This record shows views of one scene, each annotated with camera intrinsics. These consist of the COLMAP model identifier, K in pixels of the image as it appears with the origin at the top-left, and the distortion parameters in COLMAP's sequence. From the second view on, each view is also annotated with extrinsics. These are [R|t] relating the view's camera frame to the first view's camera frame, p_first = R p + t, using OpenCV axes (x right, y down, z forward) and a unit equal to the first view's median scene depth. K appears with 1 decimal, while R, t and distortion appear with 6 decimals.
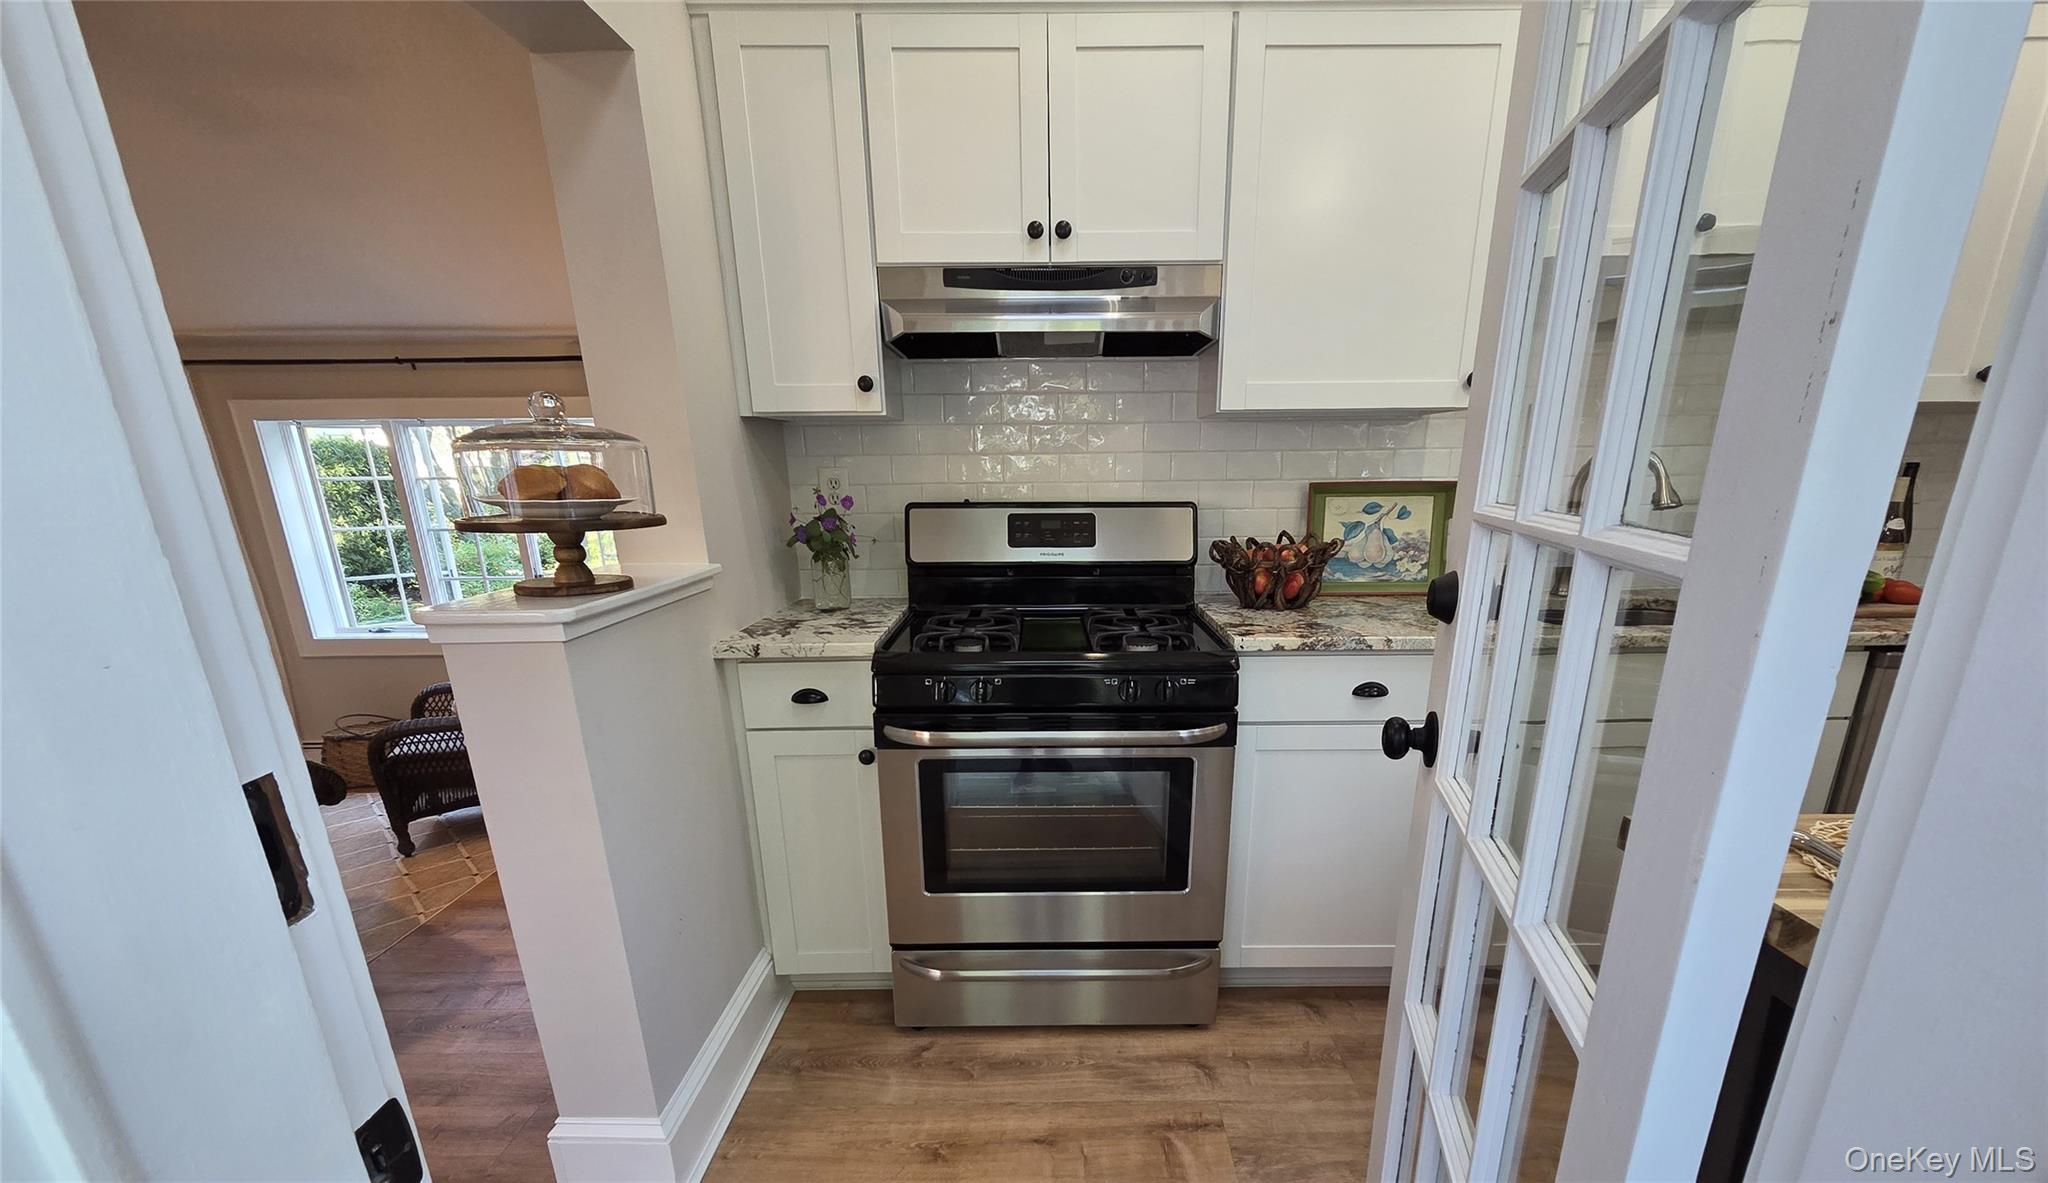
lens RADIAL K [[859.7, 0, 1057.6], [0, 859.7, 744.8], [0, 0, 1]] dist [0.001584, 0.000075]
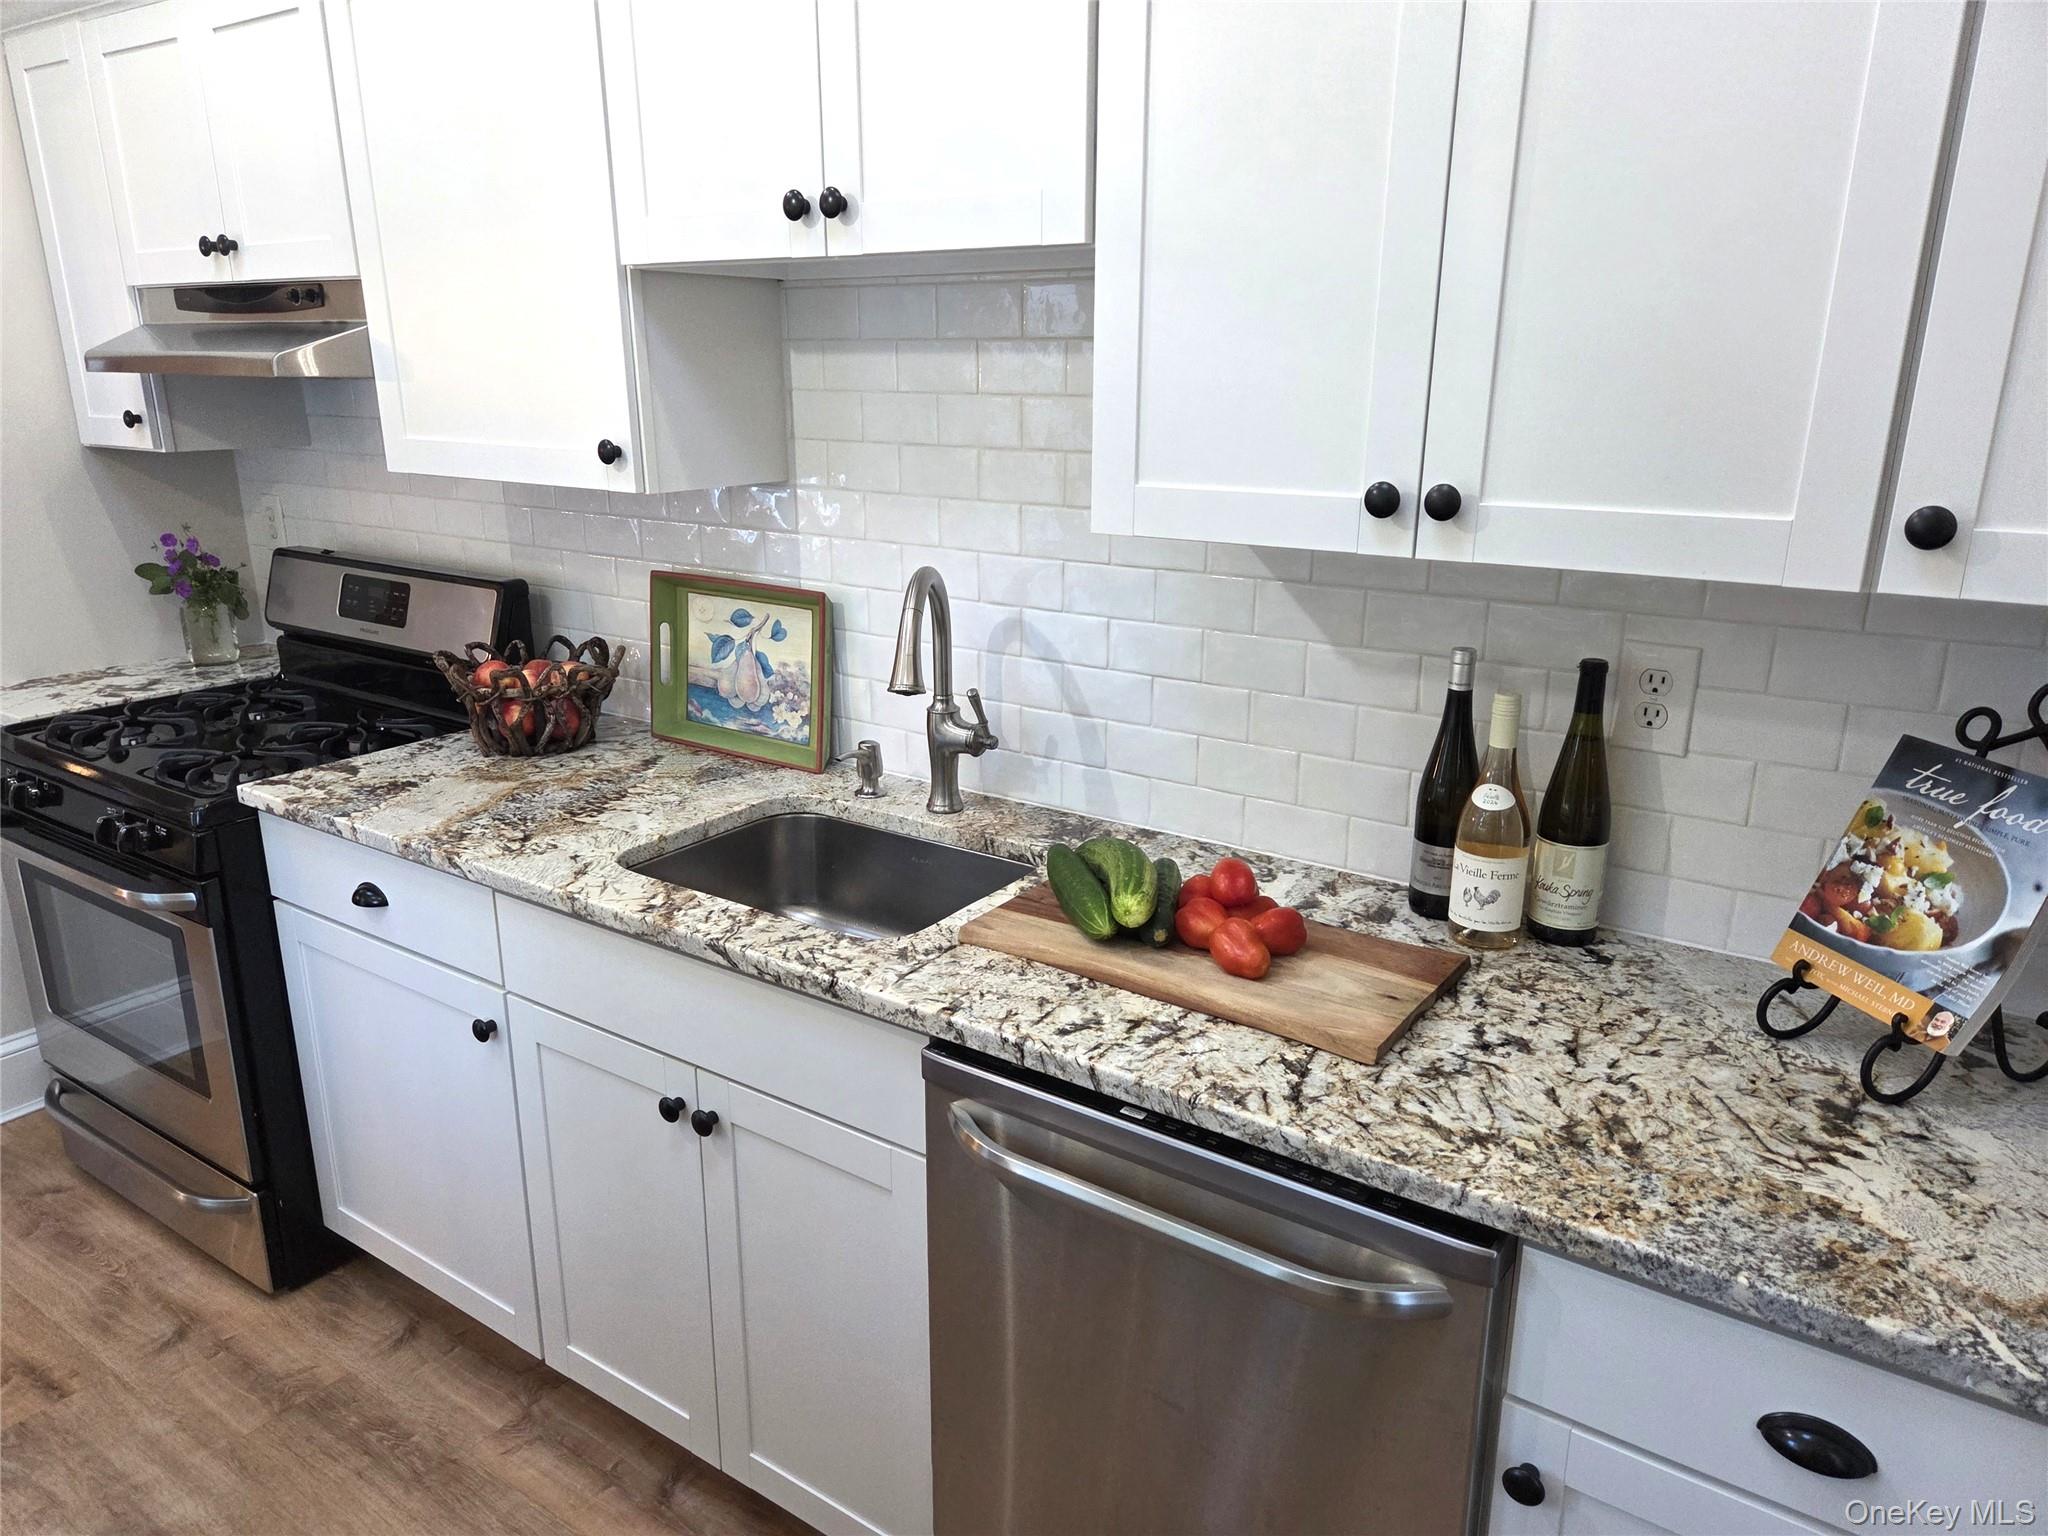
lens RADIAL K [[1374.6, 0, 1023.0], [0, 1374.6, 777.6], [0, 0, 1]] dist [0.083300, -0.078728]
pose [[0.819960, 0.177573, -0.544181, 1.138915], [-0.188706, 0.981377, 0.035897, -0.242011], [0.540422, 0.073256, 0.838199, 0.277650]]
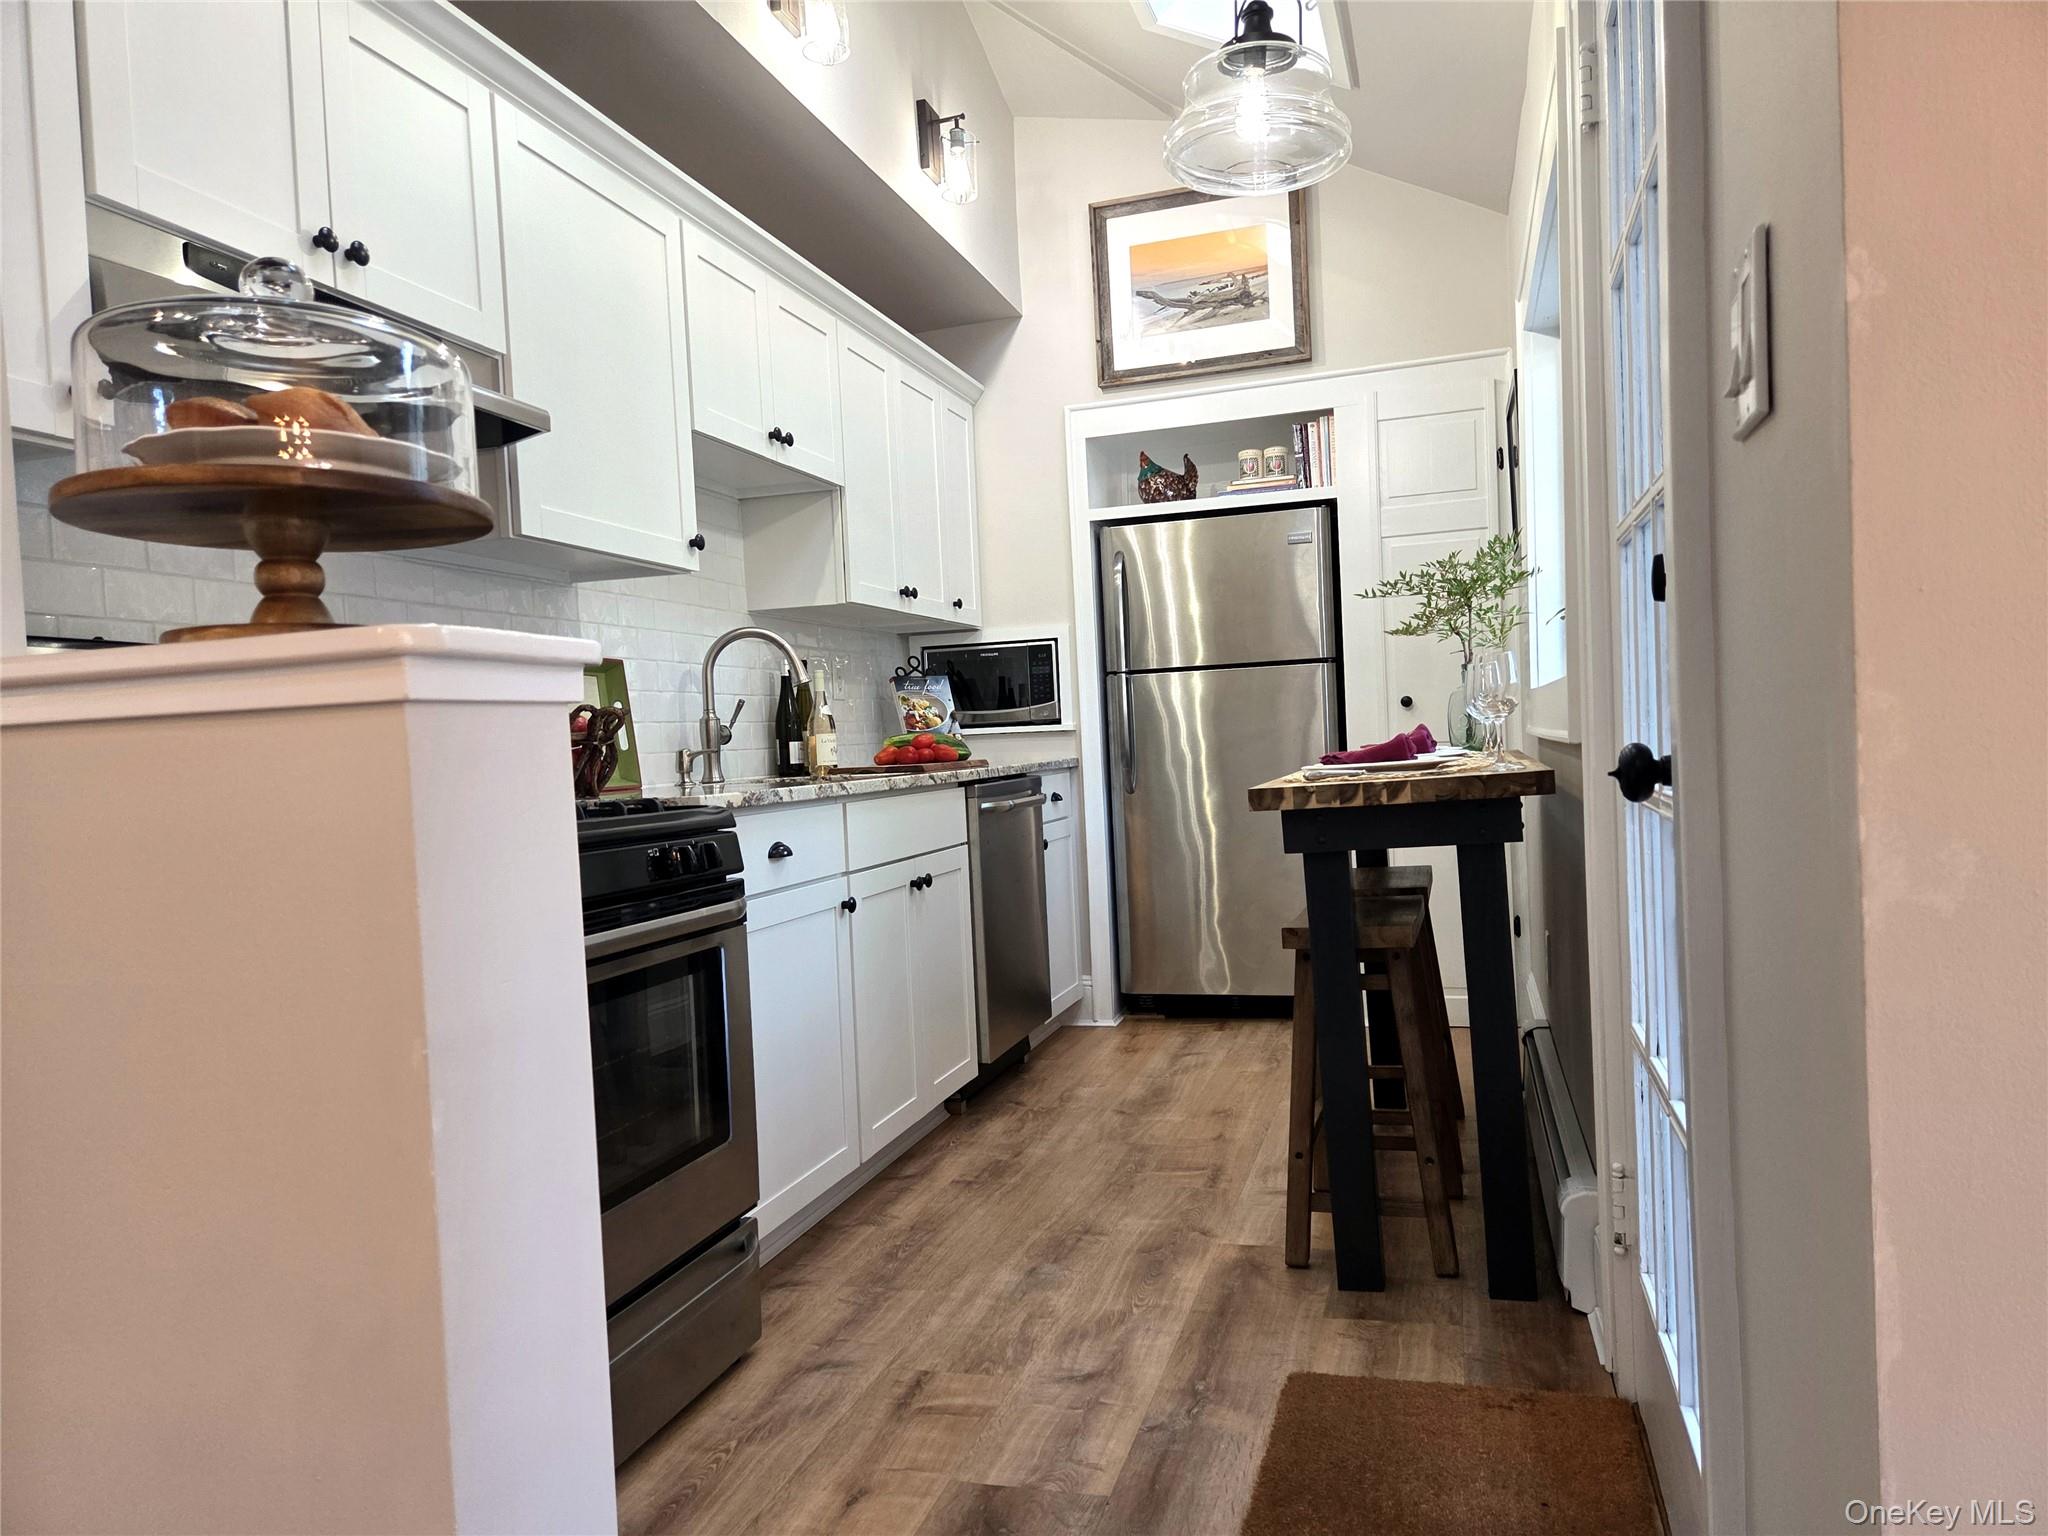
lens RADIAL K [[1374.6, 0, 1023.0], [0, 1374.6, 777.6], [0, 0, 1]] dist [0.083300, -0.078728]
pose [[0.302795, -0.029877, 0.952587, -0.738369], [0.340876, 0.936785, -0.078972, 0.051271], [-0.890010, 0.348627, 0.293838, 0.277333]]
